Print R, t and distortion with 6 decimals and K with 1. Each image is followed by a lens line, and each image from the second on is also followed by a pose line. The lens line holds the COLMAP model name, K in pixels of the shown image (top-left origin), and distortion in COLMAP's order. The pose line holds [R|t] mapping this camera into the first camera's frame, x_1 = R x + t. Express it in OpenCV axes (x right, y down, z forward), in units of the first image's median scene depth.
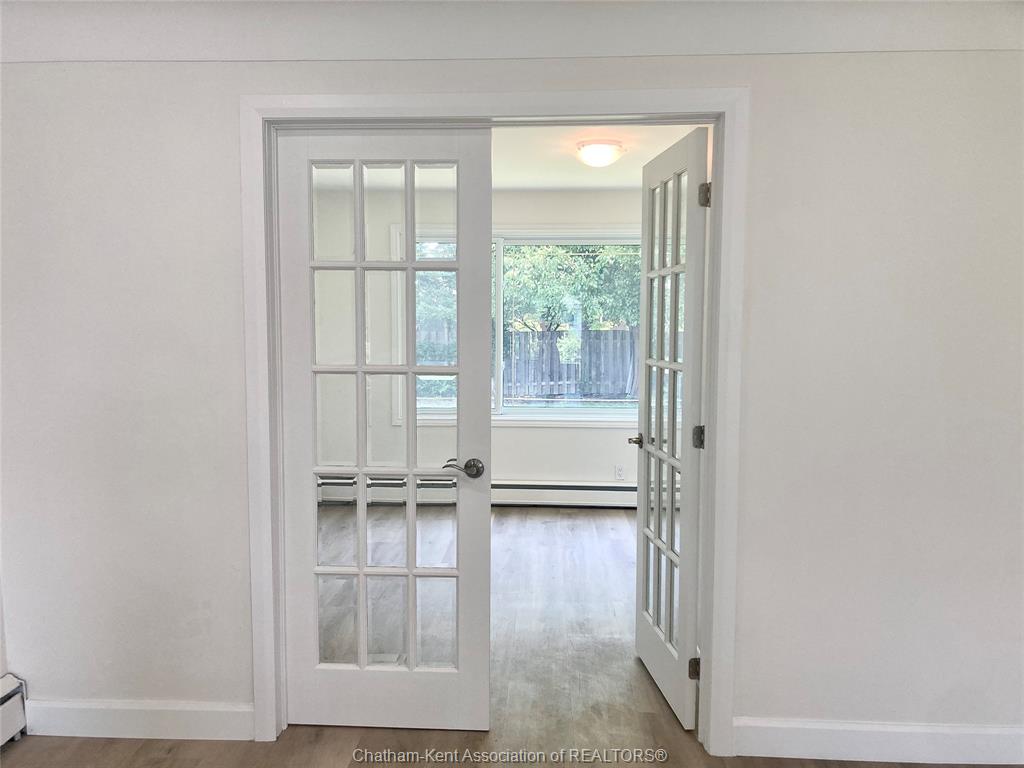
lens RADIAL K [[840.1, 0, 510.5], [0, 840.1, 391.9], [0, 0, 1]] dist [0.040069, -0.050000]
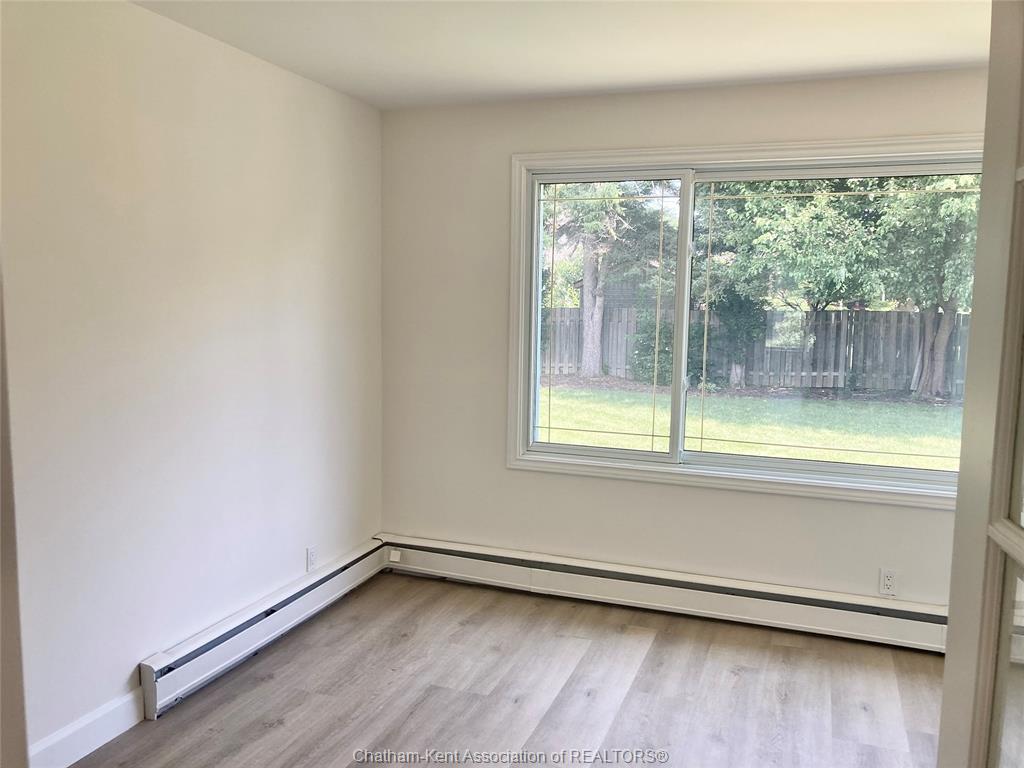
lens RADIAL K [[840.1, 0, 547.5], [0, 840.1, 380.6], [0, 0, 1]] dist [0.040069, -0.050000]
pose [[0.962600, 0.047339, -0.266760, 0.020964], [-0.041890, 0.998782, 0.026081, -0.016328], [0.267669, -0.013931, 0.963410, 0.148479]]
